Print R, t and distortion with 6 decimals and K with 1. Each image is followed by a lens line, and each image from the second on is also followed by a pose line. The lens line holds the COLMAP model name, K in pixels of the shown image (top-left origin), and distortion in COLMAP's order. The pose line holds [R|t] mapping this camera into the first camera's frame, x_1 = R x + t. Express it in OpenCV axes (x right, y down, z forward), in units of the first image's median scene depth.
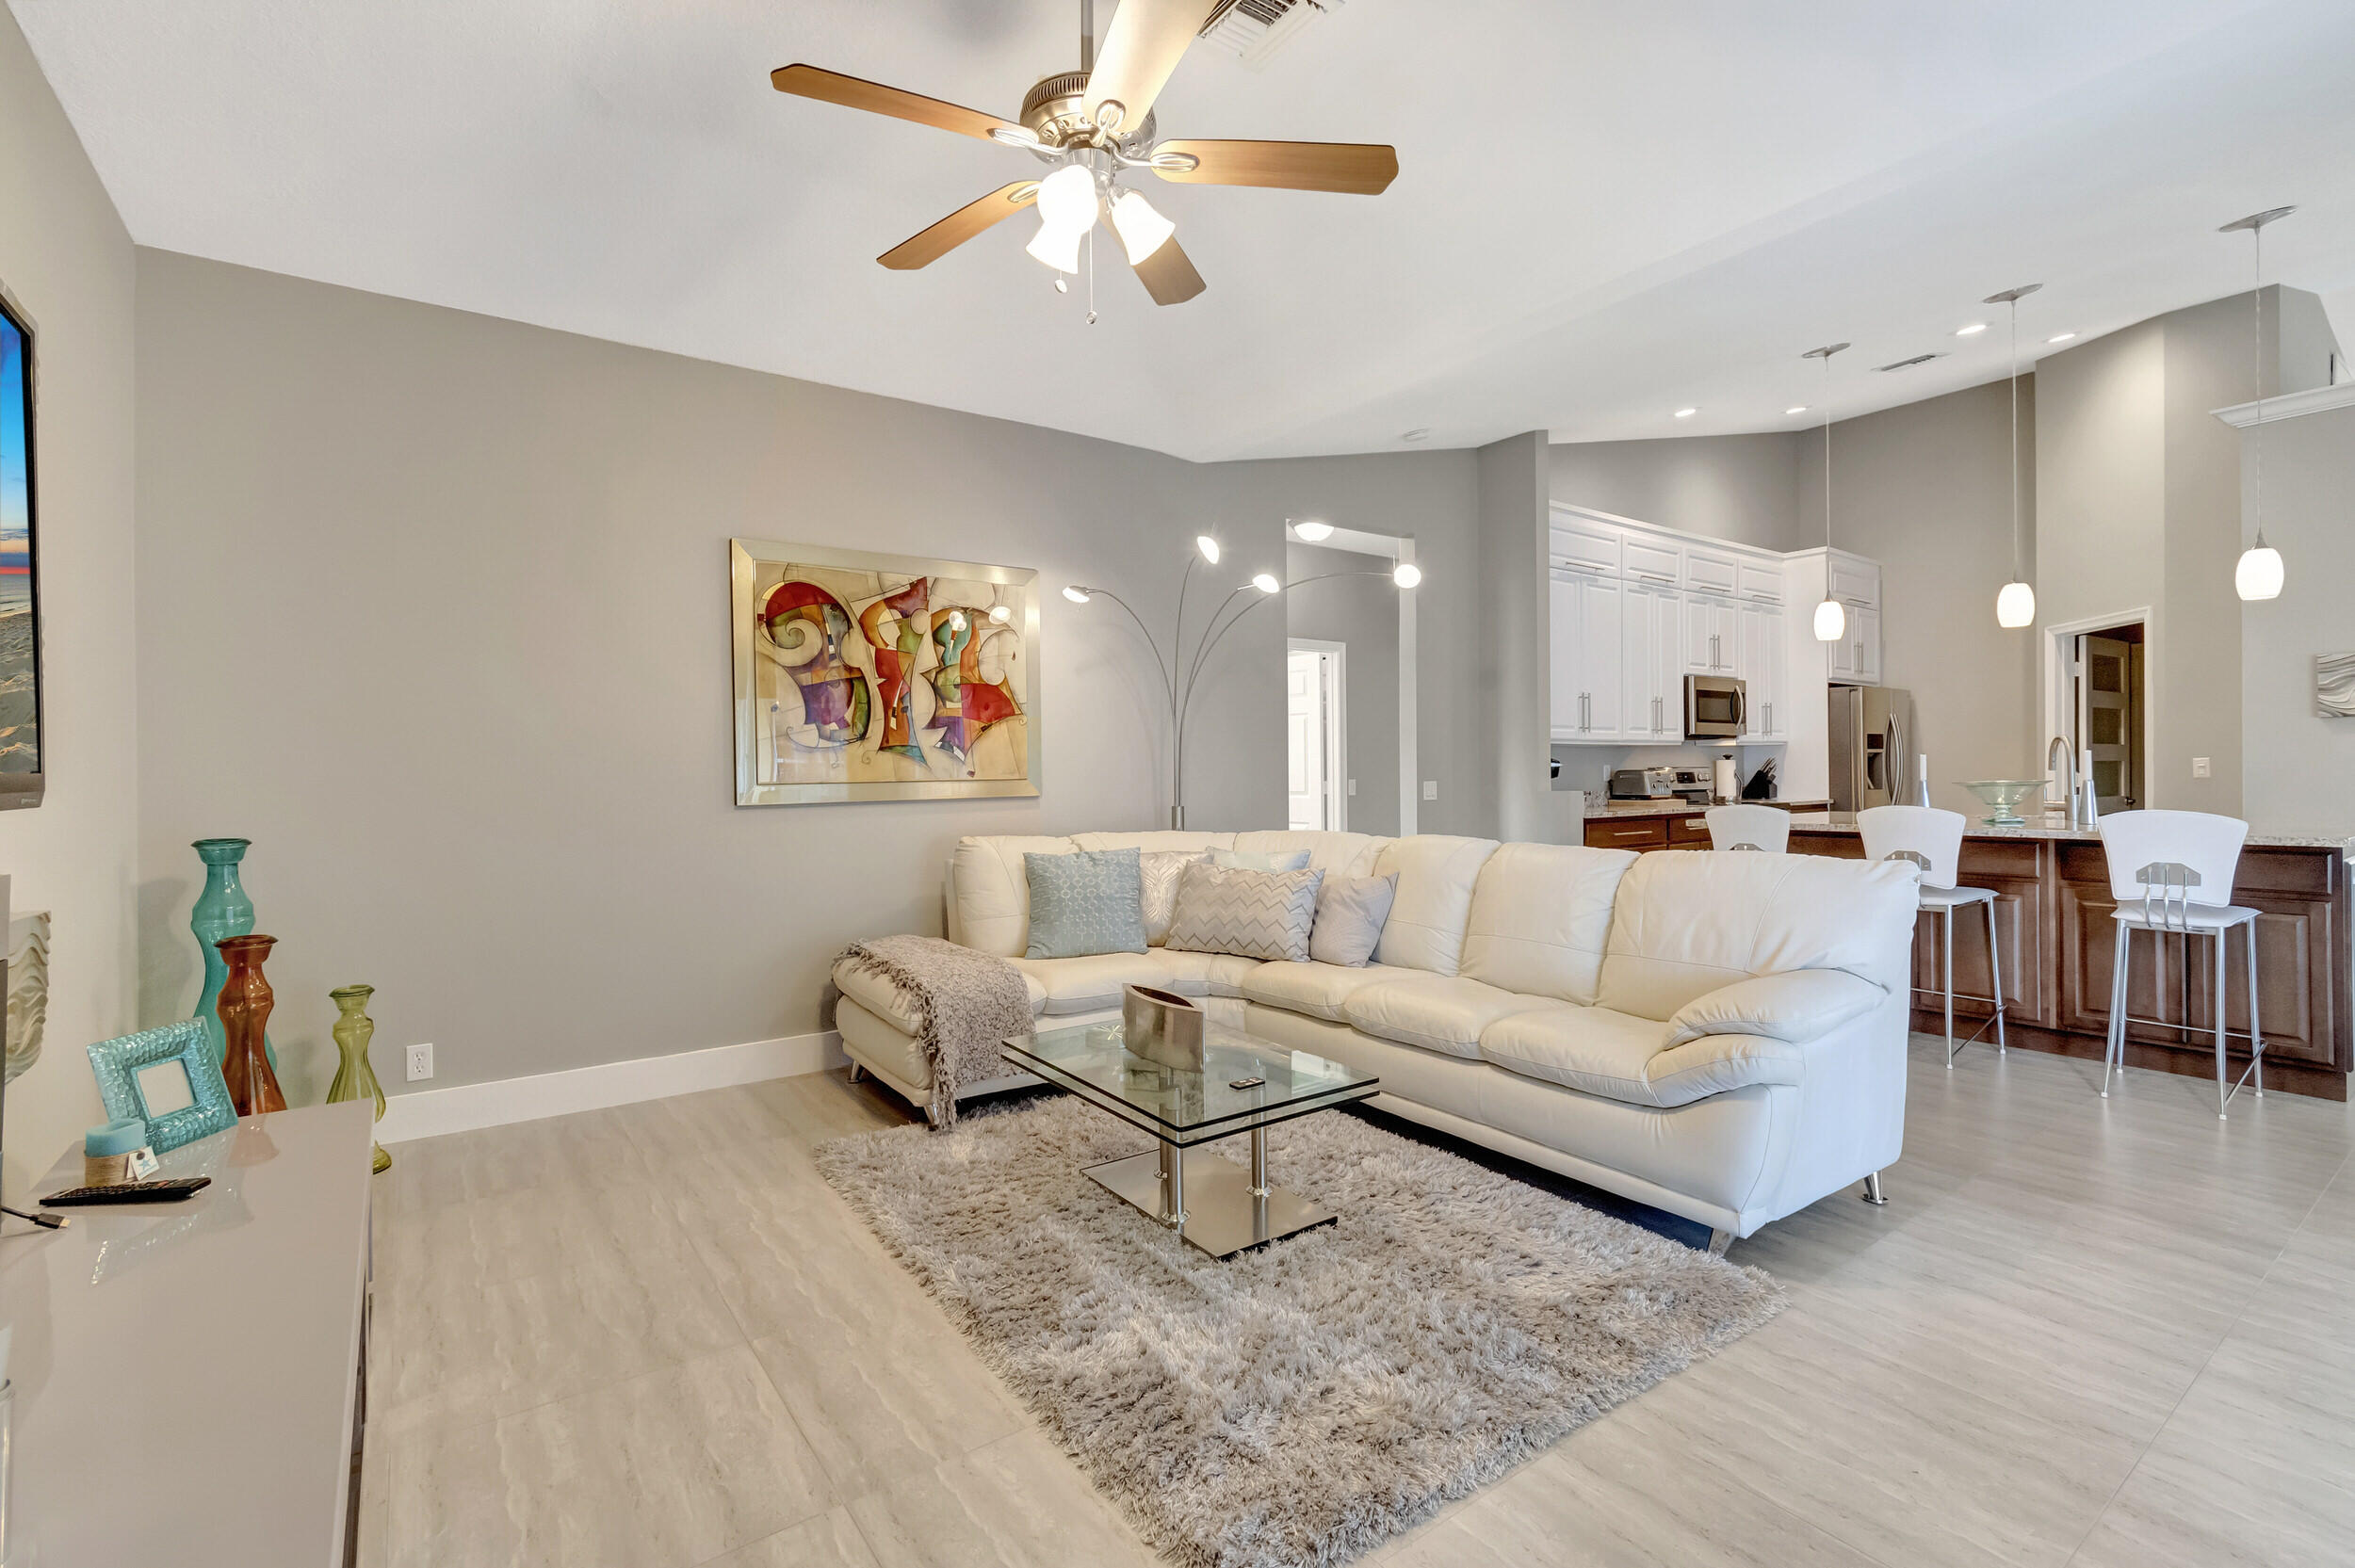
lens RADIAL K [[1020.4, 0, 1185.1], [0, 1020.4, 779.1], [0, 0, 1]] dist [-0.002519, -0.000575]
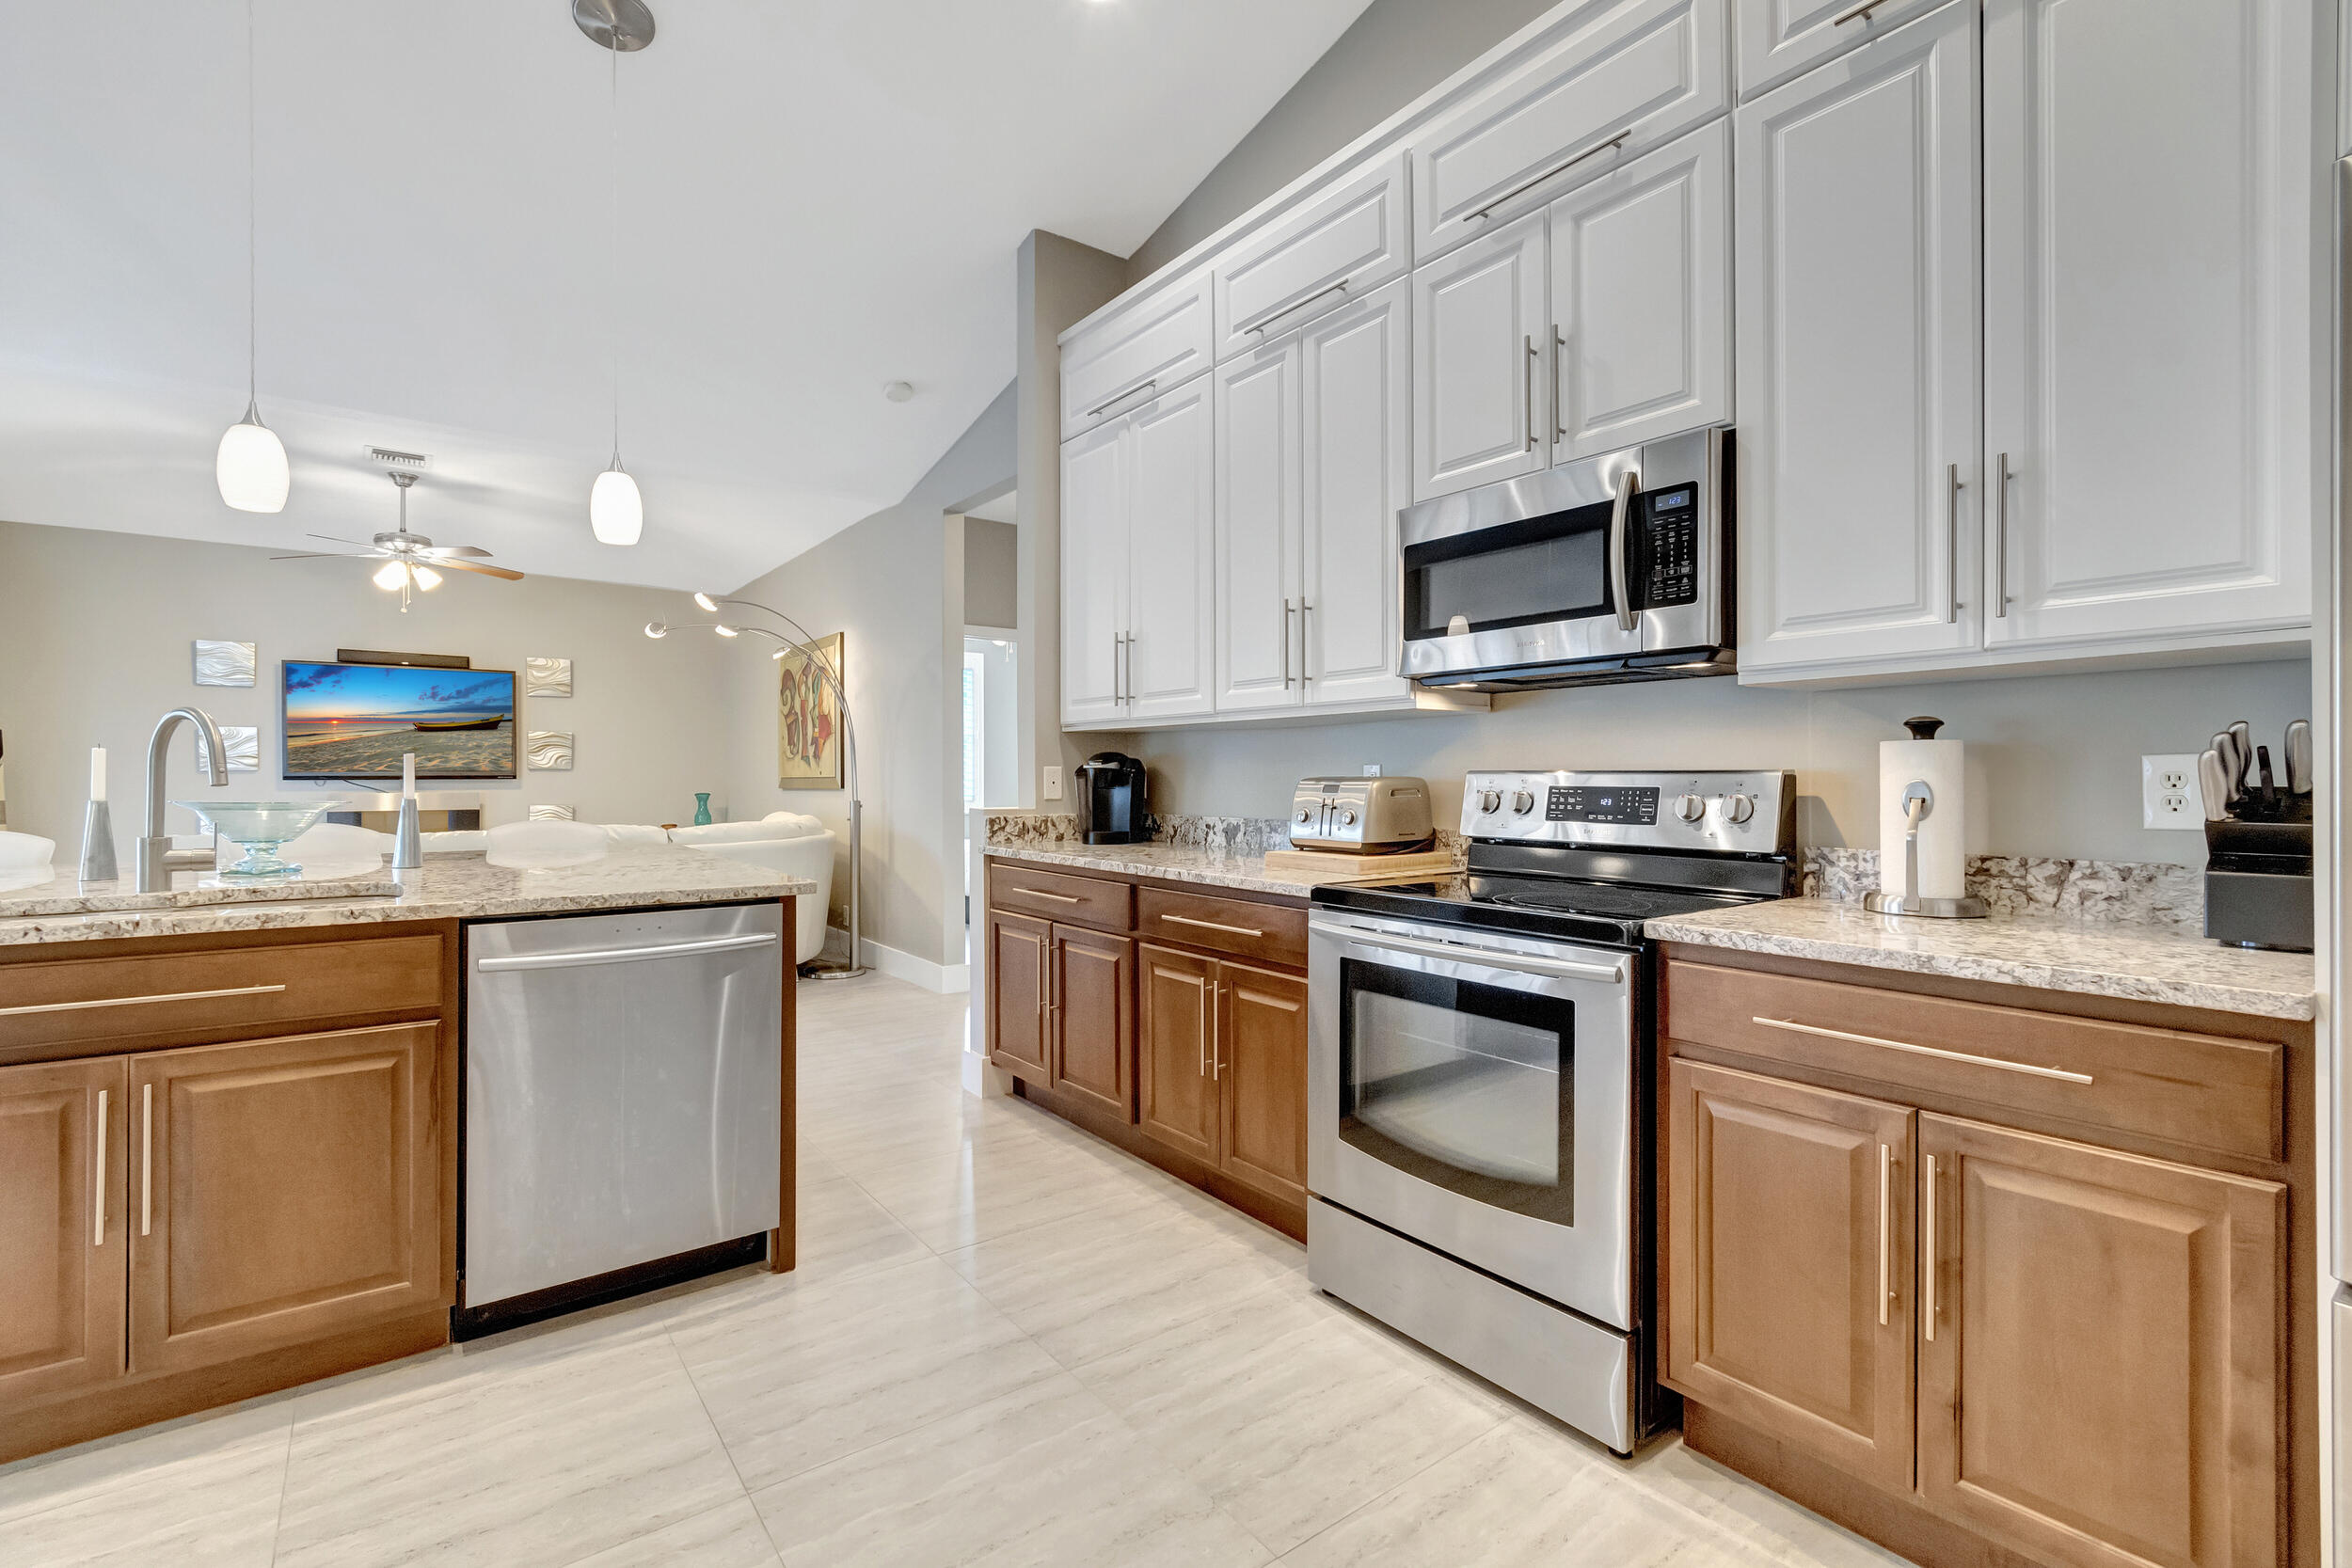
lens RADIAL K [[1014.6, 0, 1146.1], [0, 1014.6, 779.2], [0, 0, 1]] dist [0.002446, -0.000113]
pose [[0.031394, 0.013199, -0.999420, 1.369233], [-0.007920, 0.999885, 0.012956, -0.020840], [0.999476, 0.007509, 0.031495, 1.465699]]
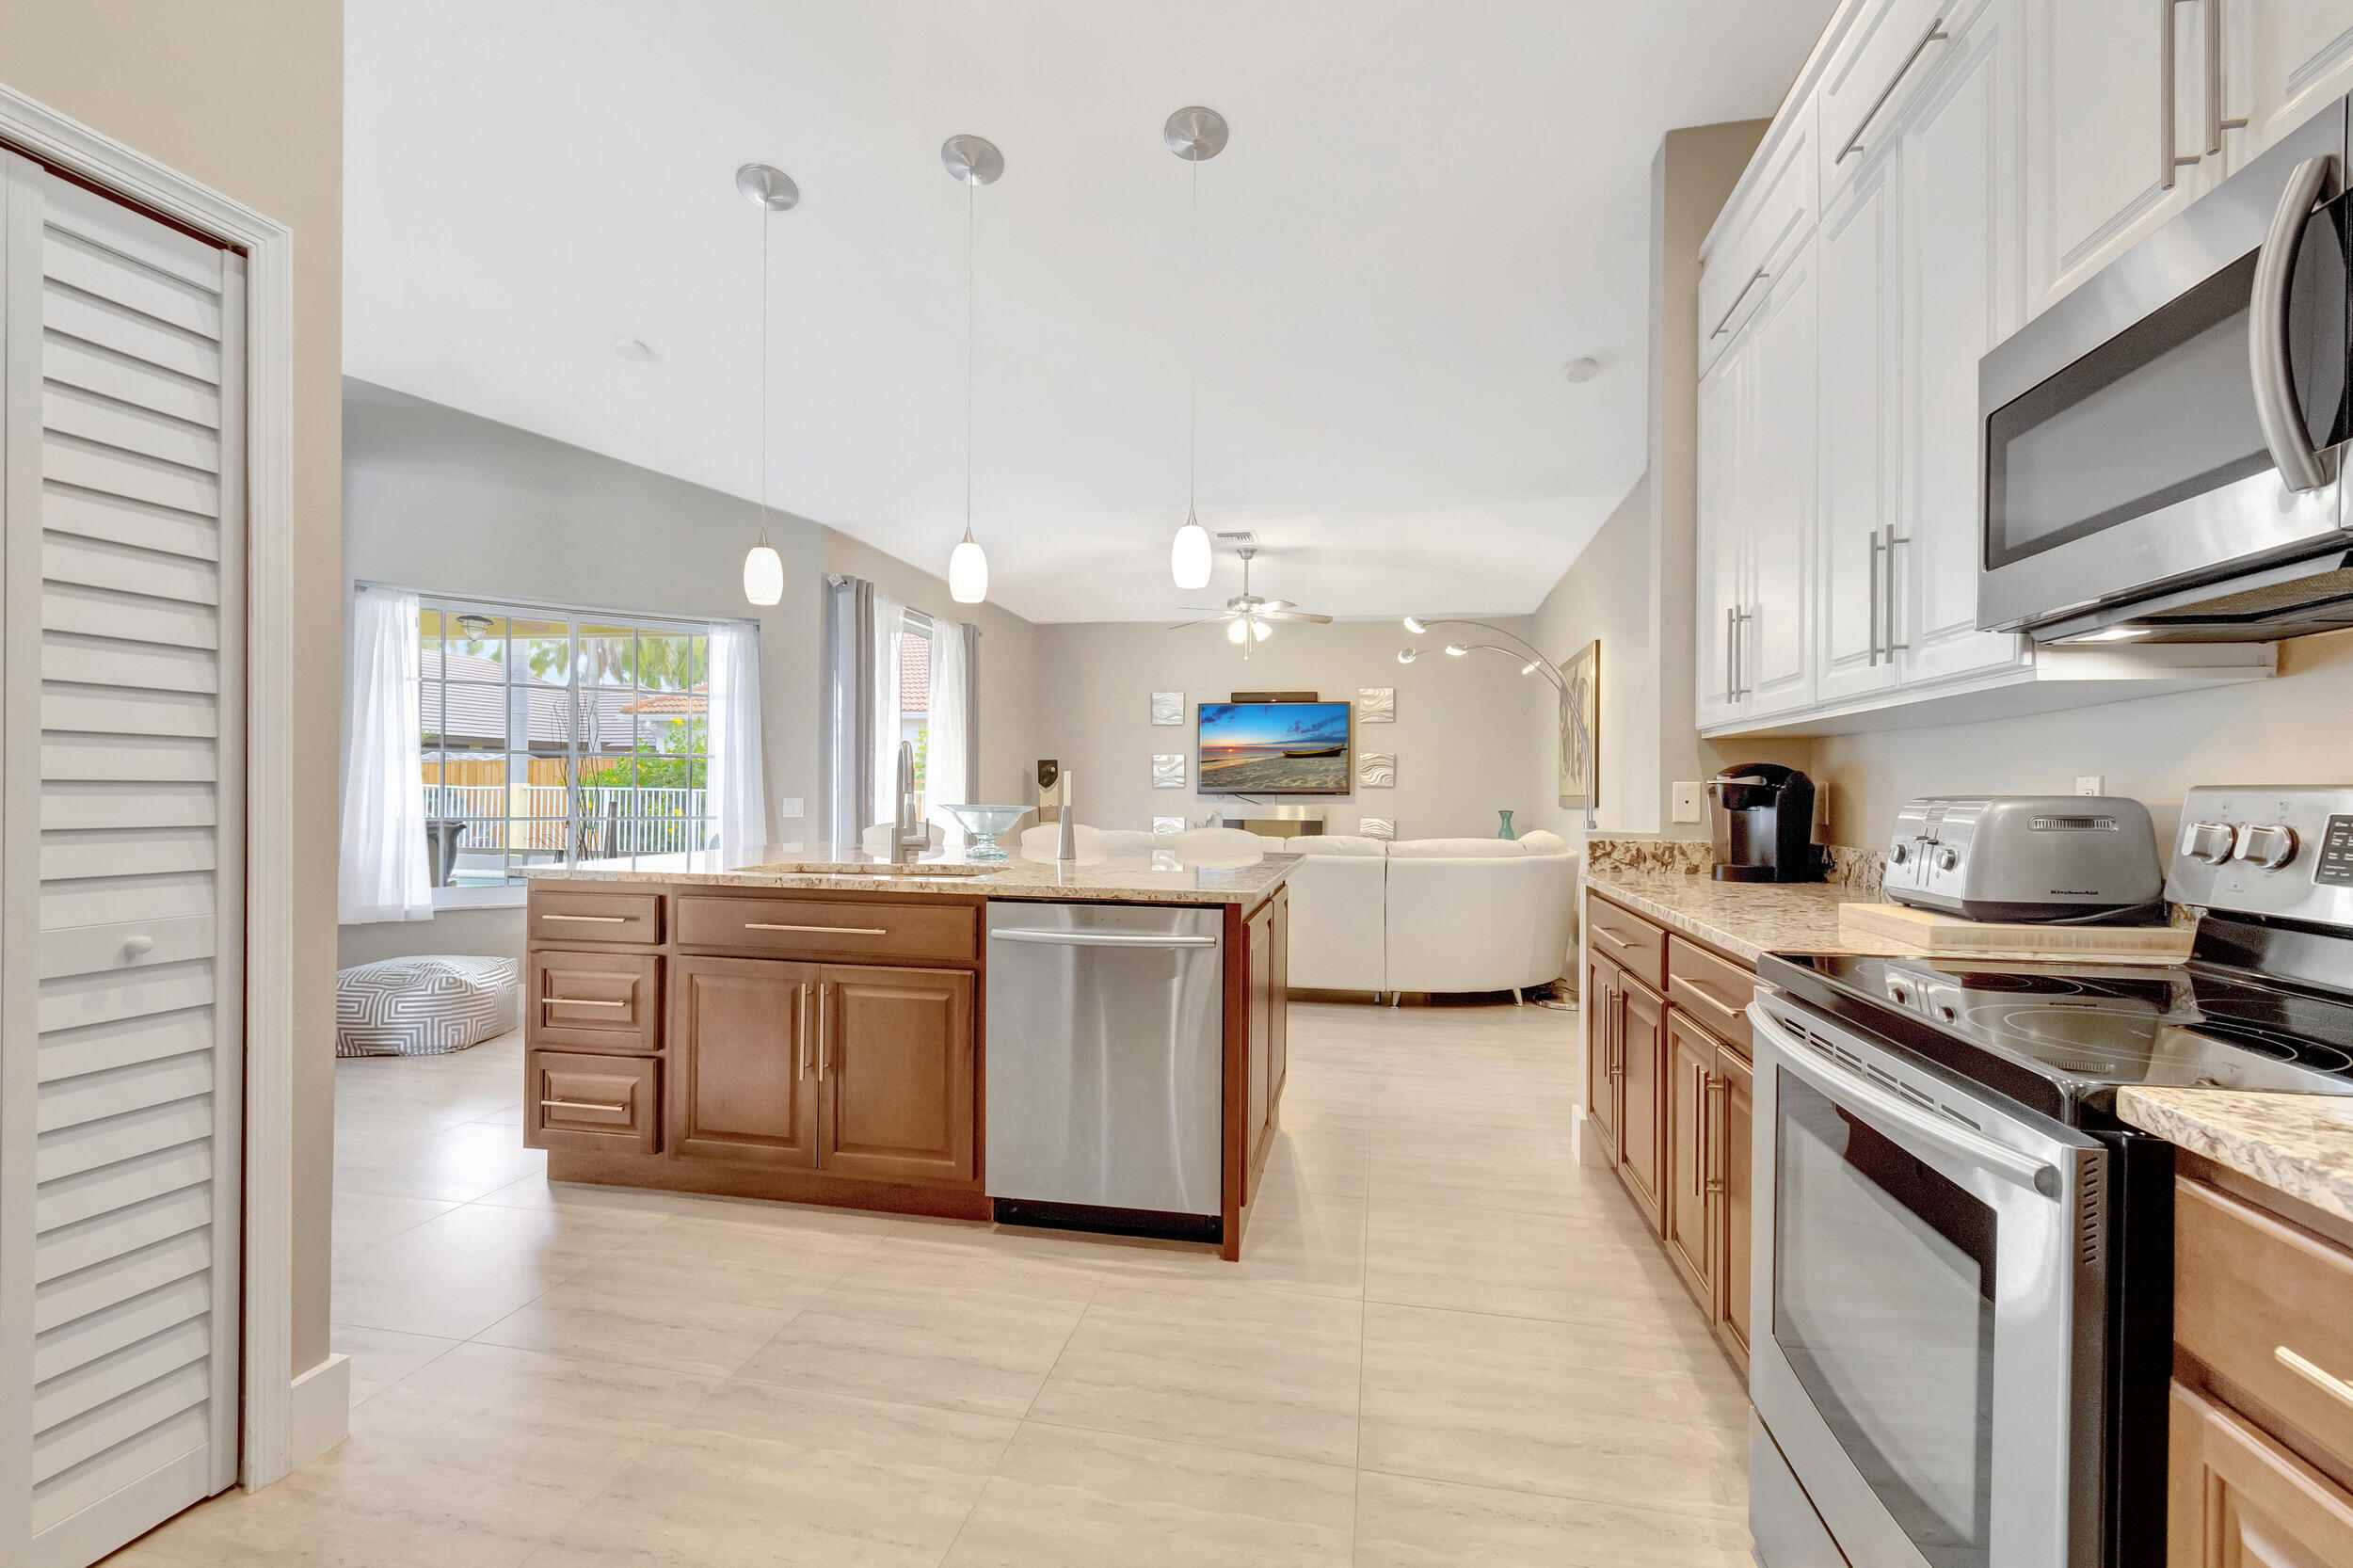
lens RADIAL K [[1033.8, 0, 1196.7], [0, 1033.8, 791.2], [0, 0, 1]] dist [0.003249, -0.000117]
pose [[-0.708445, 0.003498, -0.705758, 1.247972], [-0.006760, 0.999908, 0.011742, -0.019489], [0.705734, 0.013089, -0.708356, 1.684177]]
